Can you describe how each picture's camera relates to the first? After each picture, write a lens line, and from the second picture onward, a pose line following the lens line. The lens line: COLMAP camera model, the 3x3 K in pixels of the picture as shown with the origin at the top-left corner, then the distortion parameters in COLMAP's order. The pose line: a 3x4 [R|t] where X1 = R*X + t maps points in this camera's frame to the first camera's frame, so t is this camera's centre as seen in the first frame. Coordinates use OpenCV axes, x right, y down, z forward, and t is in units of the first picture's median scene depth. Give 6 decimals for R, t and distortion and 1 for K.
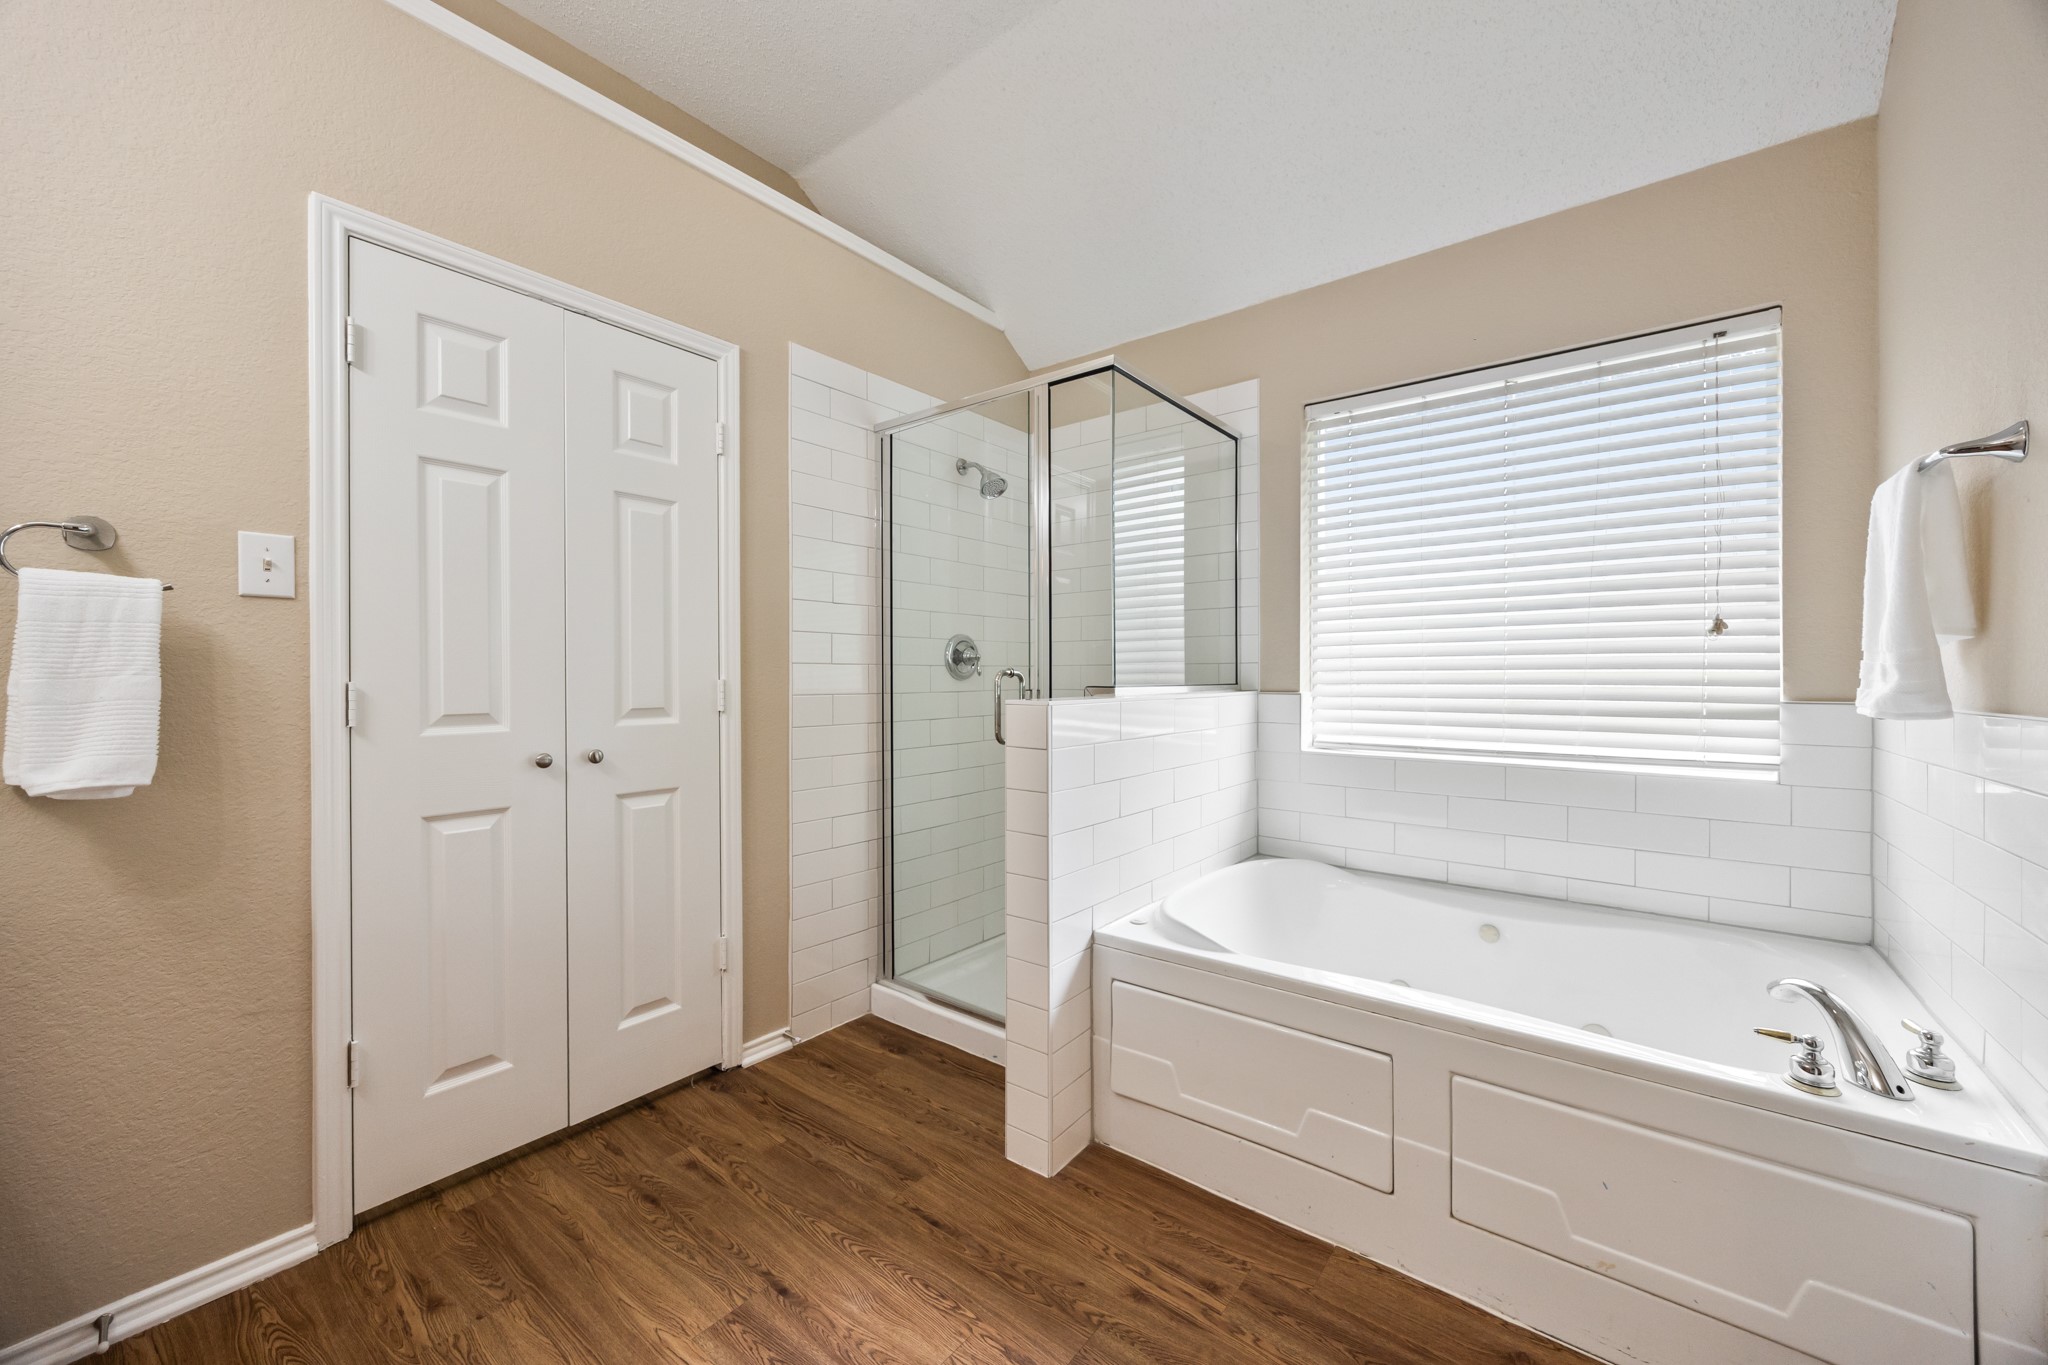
lens RADIAL K [[788.4, 0, 1017.4], [0, 788.4, 668.6], [0, 0, 1]] dist [-0.001664, -0.000696]
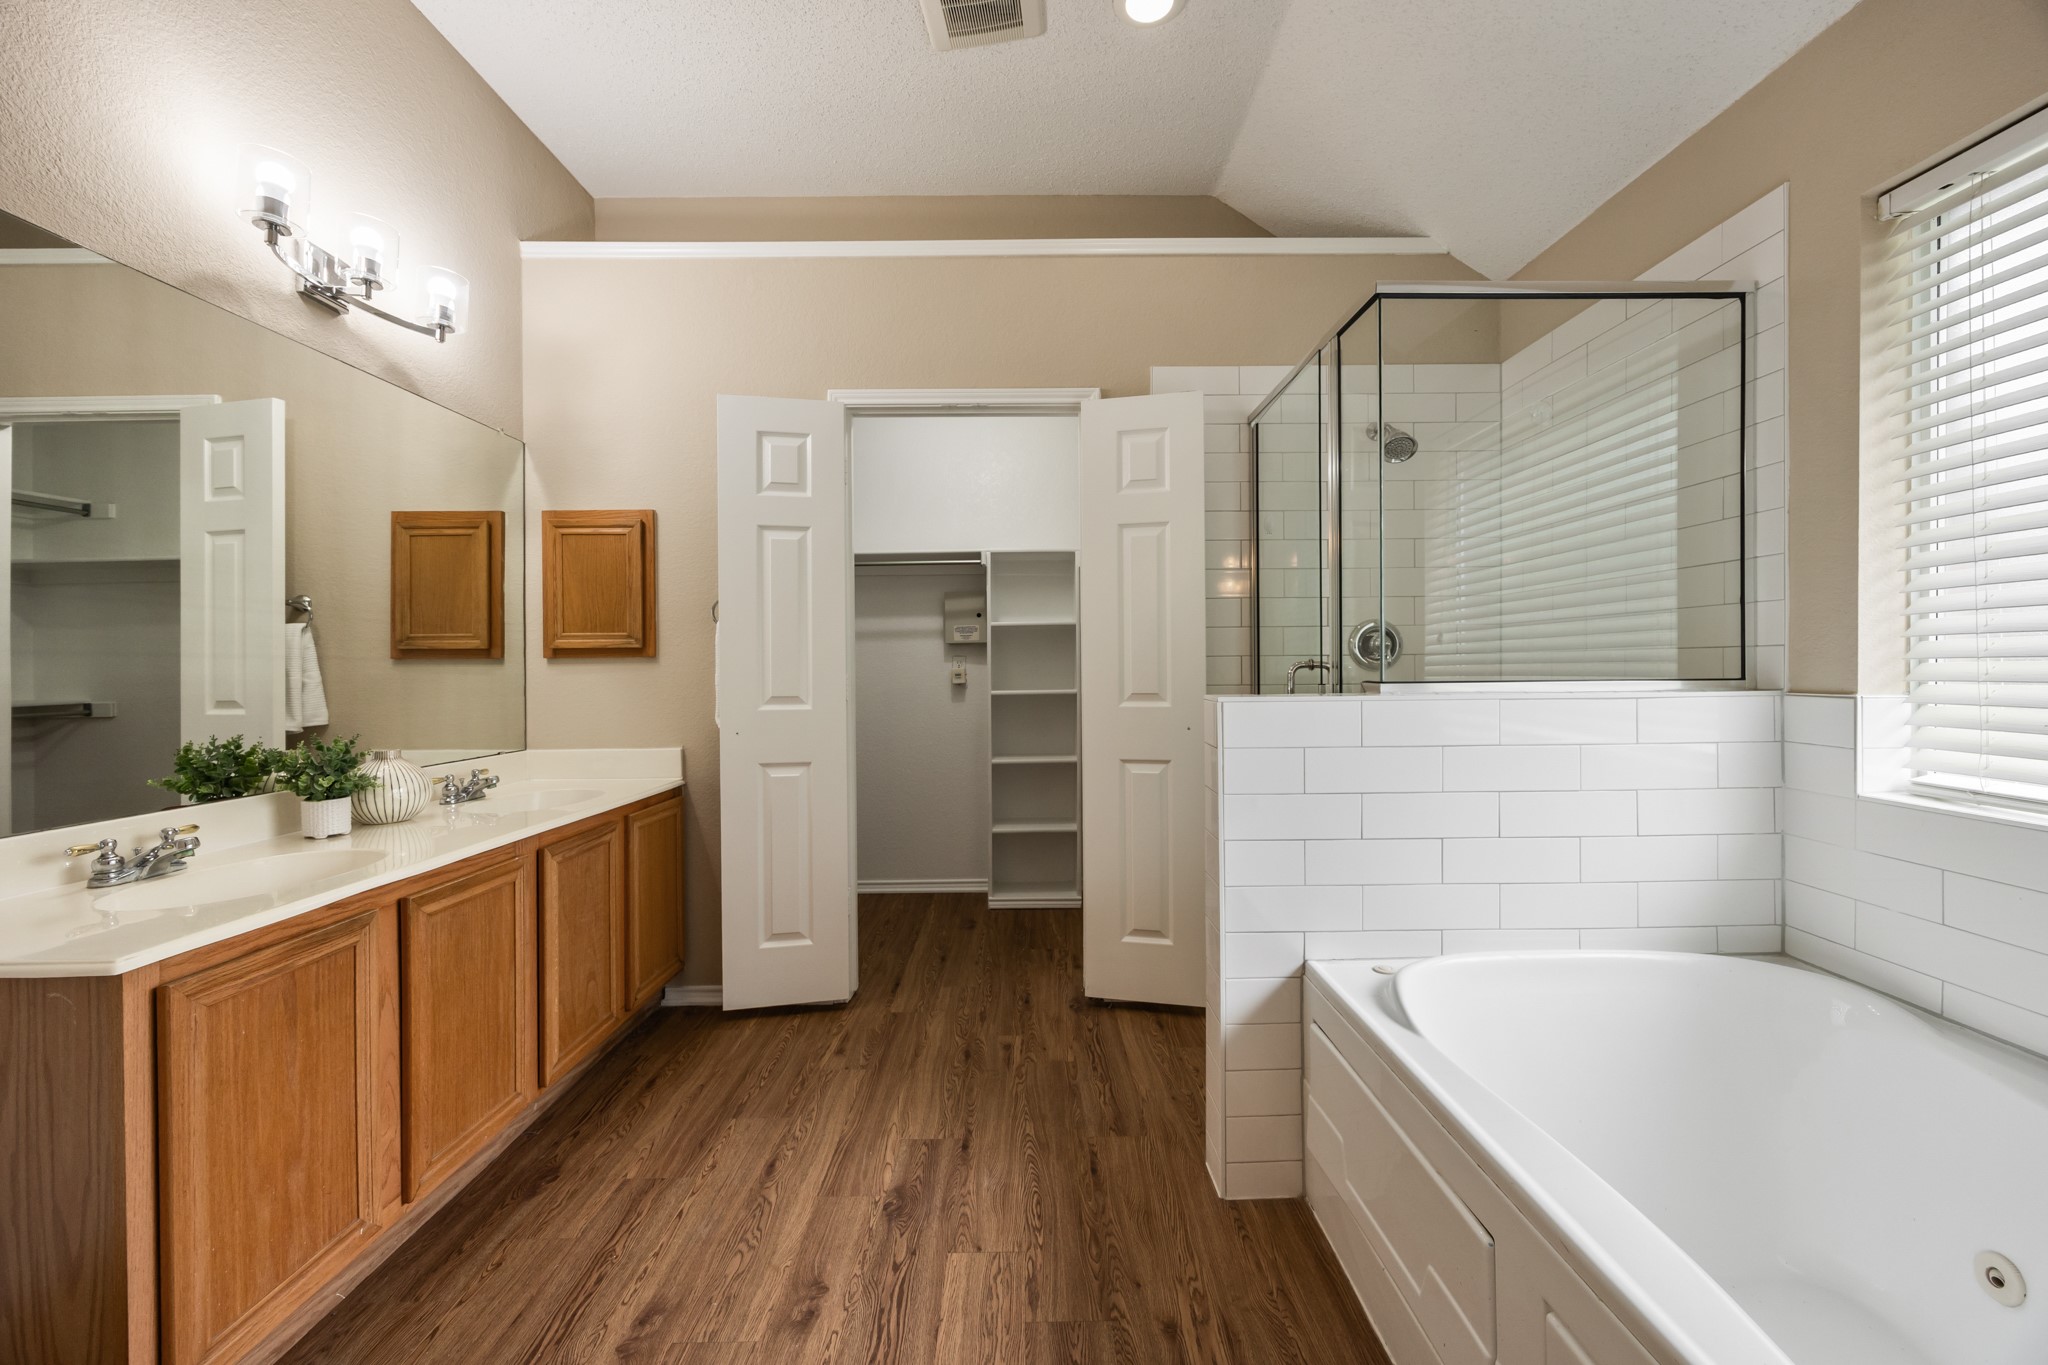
lens RADIAL K [[788.4, 0, 1027.0], [0, 788.4, 661.0], [0, 0, 1]] dist [-0.001664, -0.000696]
pose [[0.630766, -0.001701, -0.775972, 0.582740], [-0.006314, 0.999953, -0.007325, 0.018994], [0.775948, 0.009520, 0.630725, 0.216947]]
